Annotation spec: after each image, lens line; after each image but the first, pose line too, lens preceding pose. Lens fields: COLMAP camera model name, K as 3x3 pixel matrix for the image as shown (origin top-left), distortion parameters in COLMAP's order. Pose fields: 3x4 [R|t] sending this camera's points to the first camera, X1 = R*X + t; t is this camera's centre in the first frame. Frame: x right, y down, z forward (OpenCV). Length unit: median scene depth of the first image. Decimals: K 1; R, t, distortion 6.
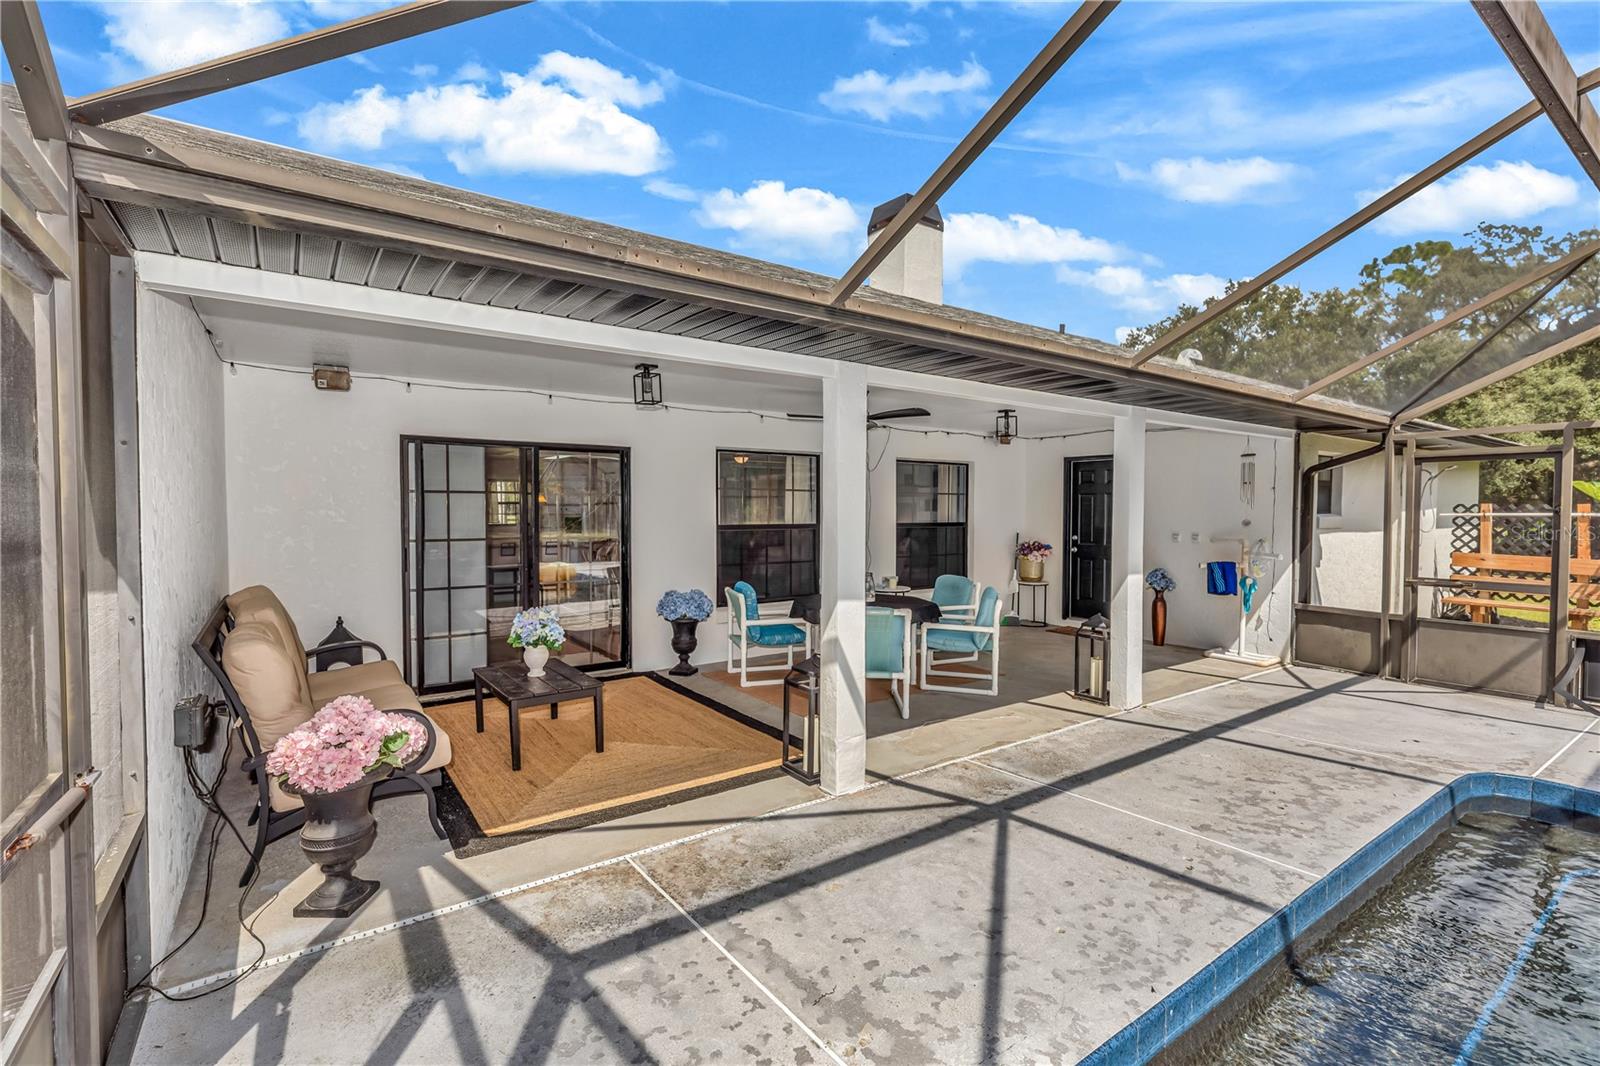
lens RADIAL K [[732.2, 0, 811.0], [0, 732.2, 562.9], [0, 0, 1]] dist [0.001531, -0.000137]
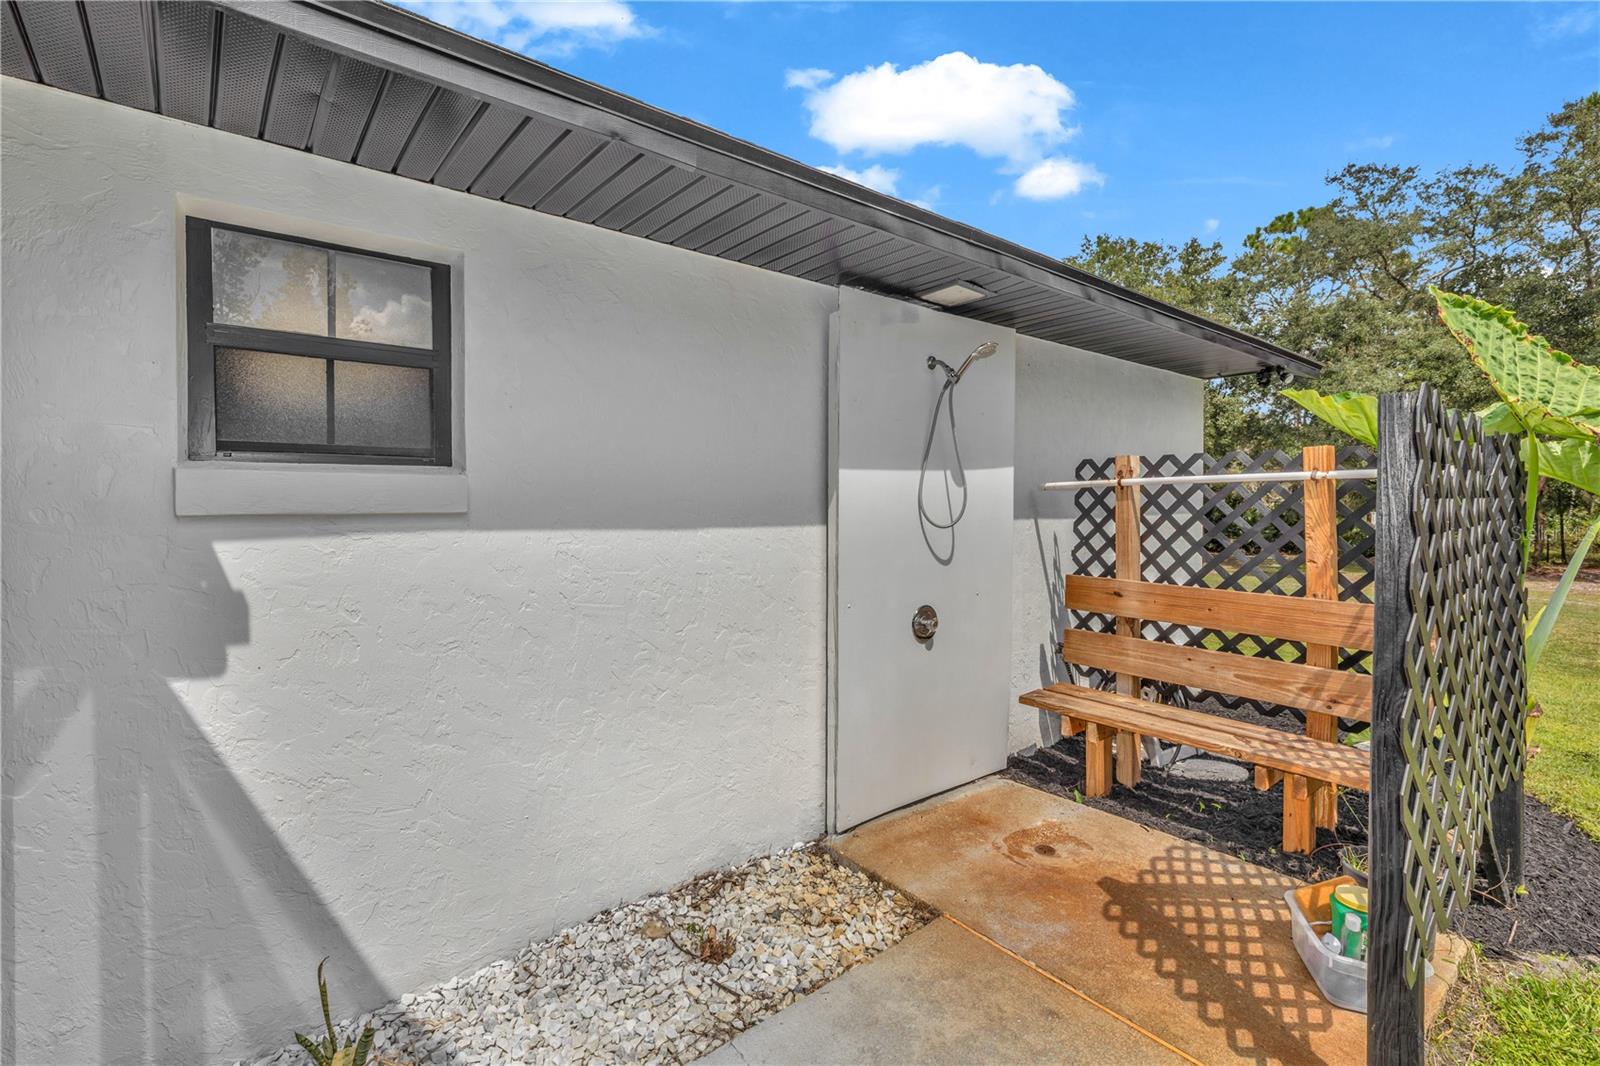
lens RADIAL K [[732.2, 0, 811.0], [0, 732.2, 562.9], [0, 0, 1]] dist [0.001531, -0.000137]
pose [[0.997350, -0.015283, 0.071136, 0.231086], [0.014907, 0.999872, 0.005821, -0.008573], [-0.071215, -0.004745, 0.997450, 0.196956]]
